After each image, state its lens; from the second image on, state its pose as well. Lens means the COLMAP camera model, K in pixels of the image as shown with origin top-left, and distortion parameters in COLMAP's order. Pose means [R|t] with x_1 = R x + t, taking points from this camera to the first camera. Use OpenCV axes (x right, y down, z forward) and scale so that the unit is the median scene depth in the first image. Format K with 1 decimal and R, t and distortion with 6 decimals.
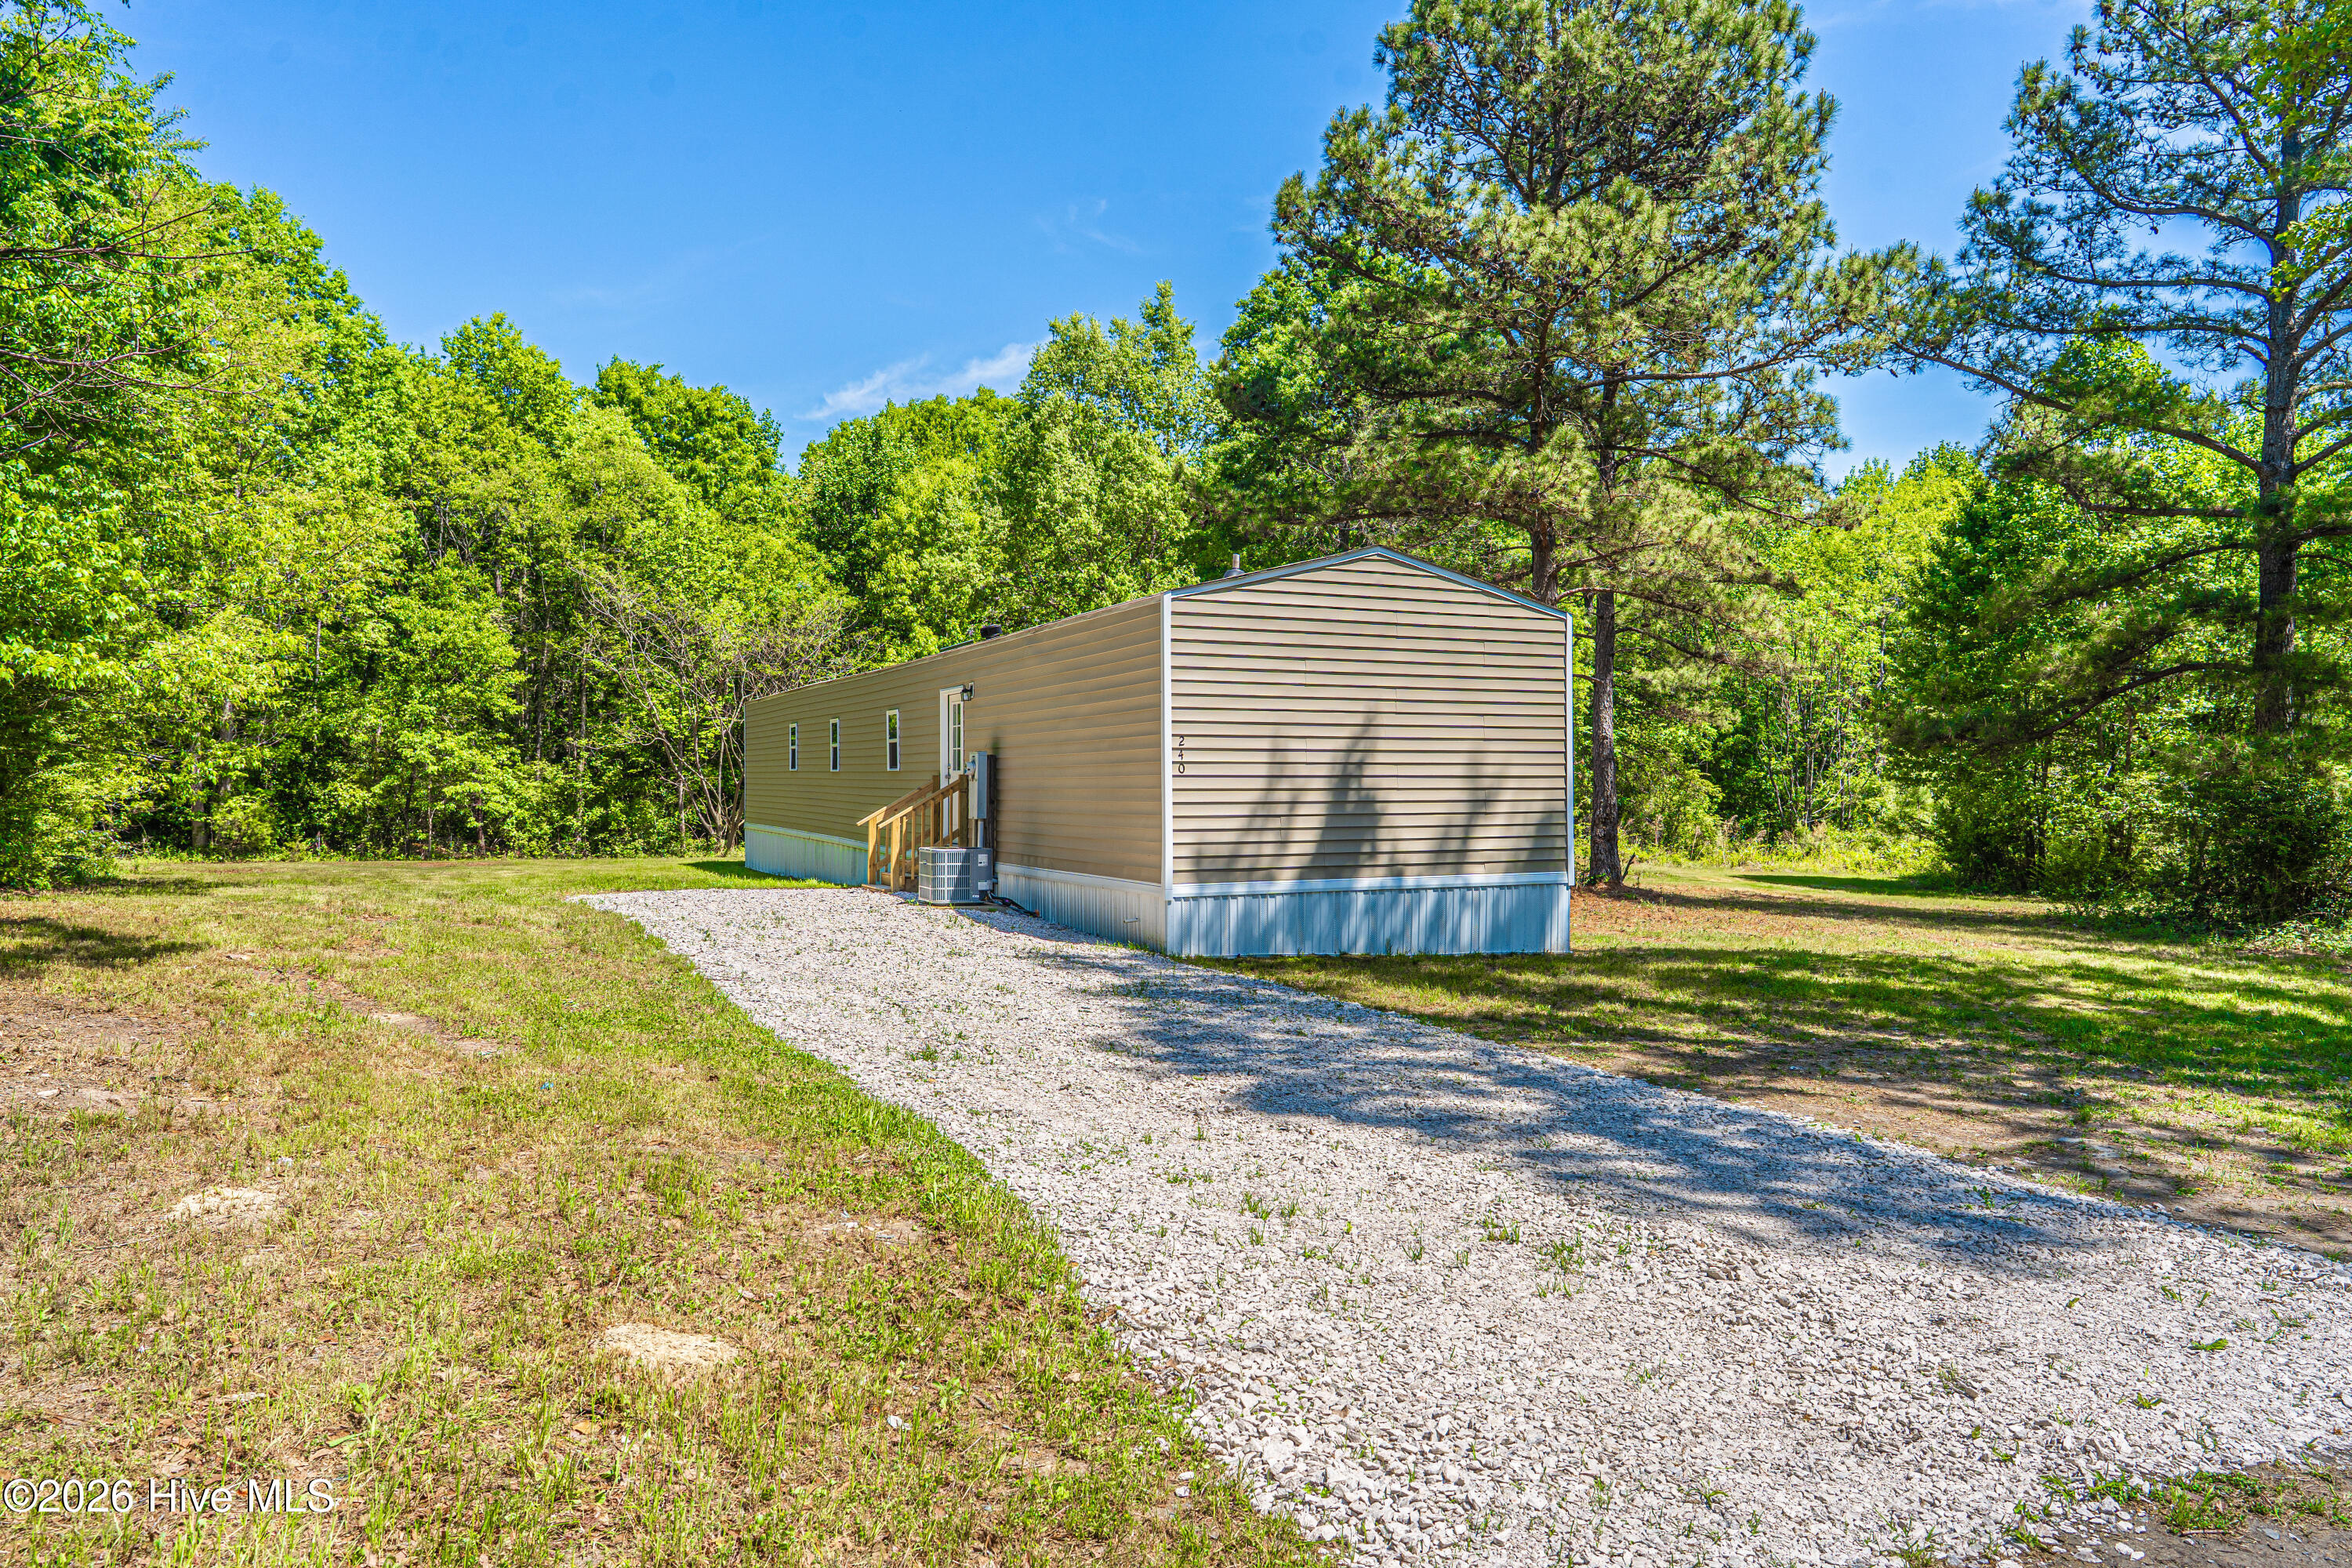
lens RADIAL K [[1564.9, 0, 1130.4], [0, 1564.9, 782.7], [0, 0, 1]] dist [0.006152, 0.001790]
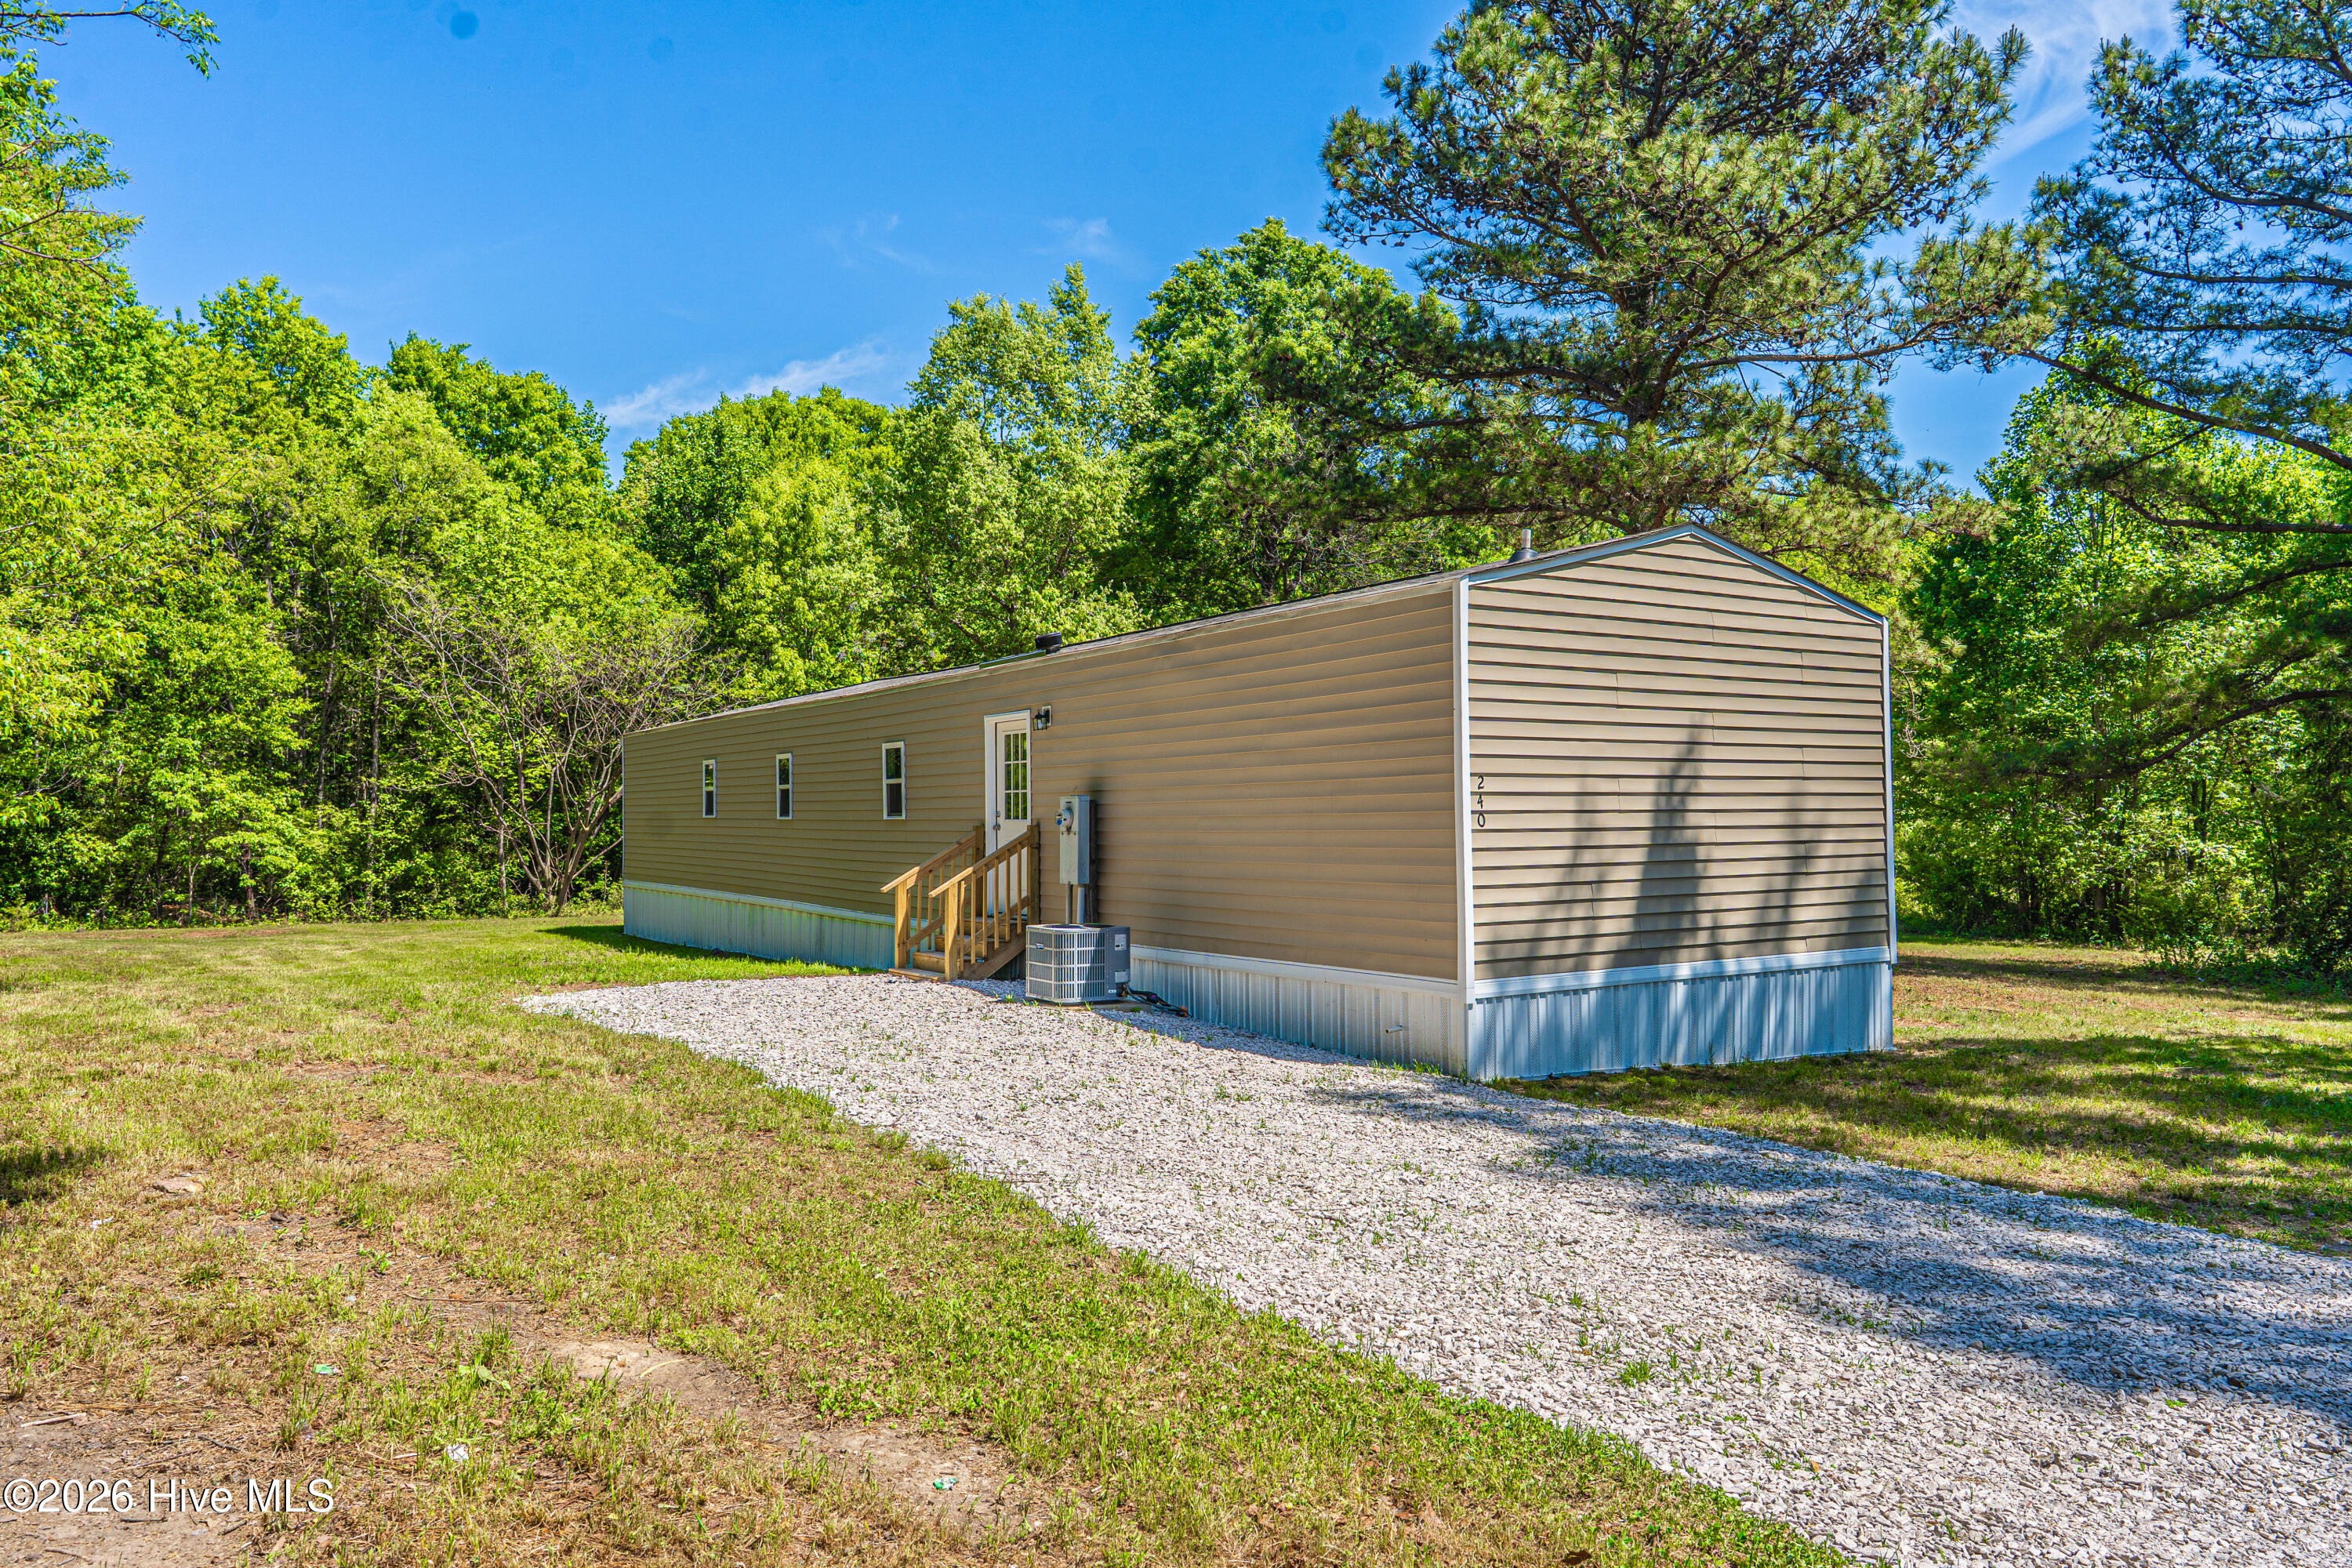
lens RADIAL K [[1612.7, 0, 1149.8], [0, 1612.7, 788.9], [0, 0, 1]] dist [-0.005892, 0.004681]
pose [[0.989426, -0.005416, 0.144936, -0.070858], [0.008129, 0.999803, -0.018134, -0.003547], [-0.144809, 0.019120, 0.989275, 0.088540]]
